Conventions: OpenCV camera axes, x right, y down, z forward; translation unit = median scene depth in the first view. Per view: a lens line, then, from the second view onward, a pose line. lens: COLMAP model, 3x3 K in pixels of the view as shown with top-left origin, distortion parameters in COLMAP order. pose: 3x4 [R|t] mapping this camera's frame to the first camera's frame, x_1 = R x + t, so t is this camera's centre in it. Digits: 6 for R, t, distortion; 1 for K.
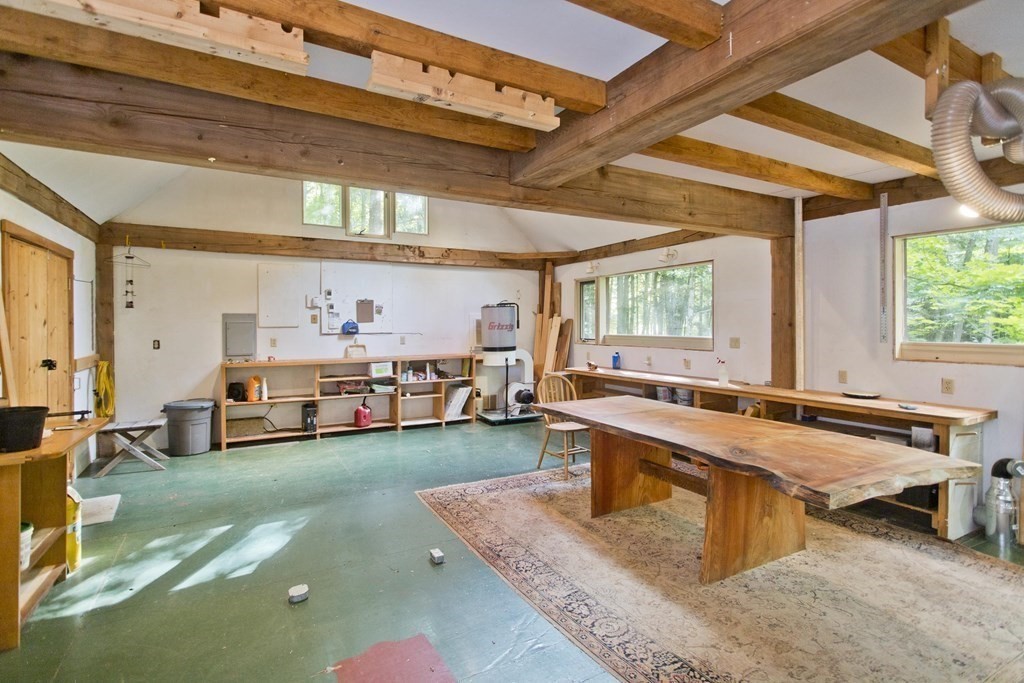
lens RADIAL K [[489.1, 0, 504.2], [0, 489.1, 323.4], [0, 0, 1]] dist [0.001549, 0.002326]
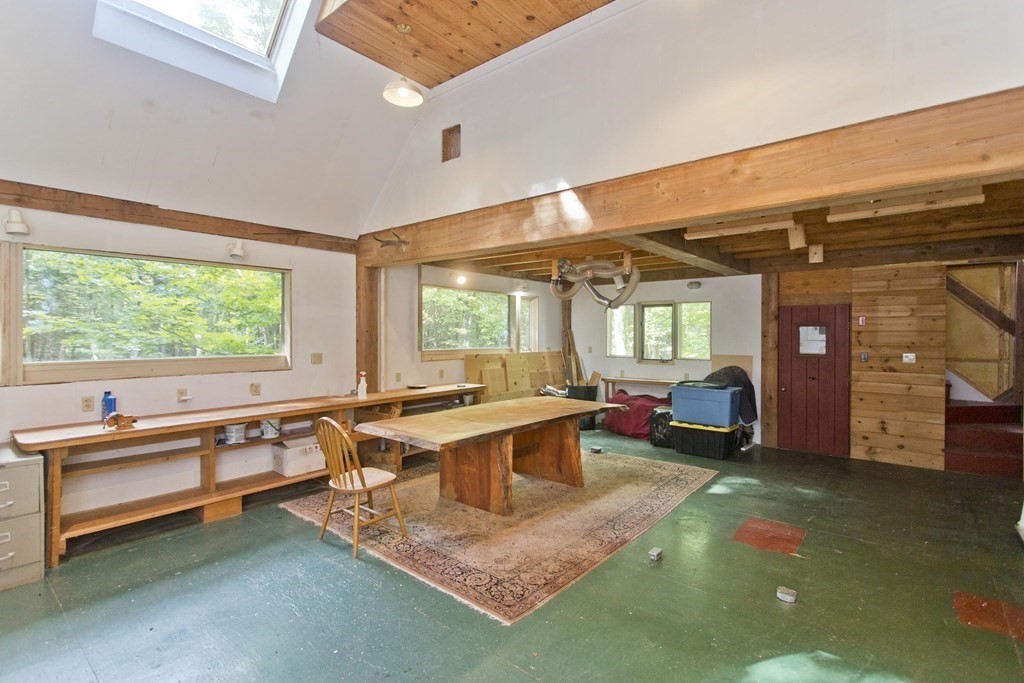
lens RADIAL K [[489.1, 0, 516.6], [0, 489.1, 337.6], [0, 0, 1]] dist [0.001549, 0.002326]
pose [[-0.371541, -0.009211, 0.928371, -0.846697], [-0.006714, 0.999951, 0.007235, -0.020102], [-0.928392, -0.003545, -0.371584, 1.376267]]
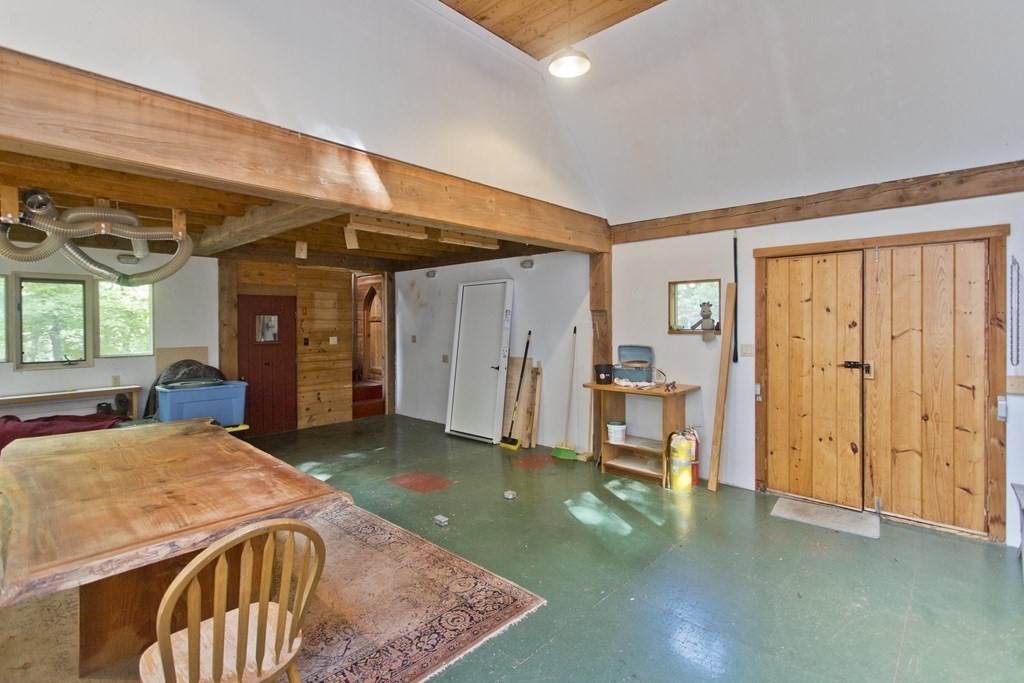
lens RADIAL K [[489.1, 0, 515.9], [0, 489.1, 327.2], [0, 0, 1]] dist [0.001549, 0.002326]
pose [[-0.945417, 0.005532, -0.325816, 0.068307], [0.003689, 0.999974, 0.006274, -0.017128], [0.325842, 0.004729, -0.945412, 1.791927]]
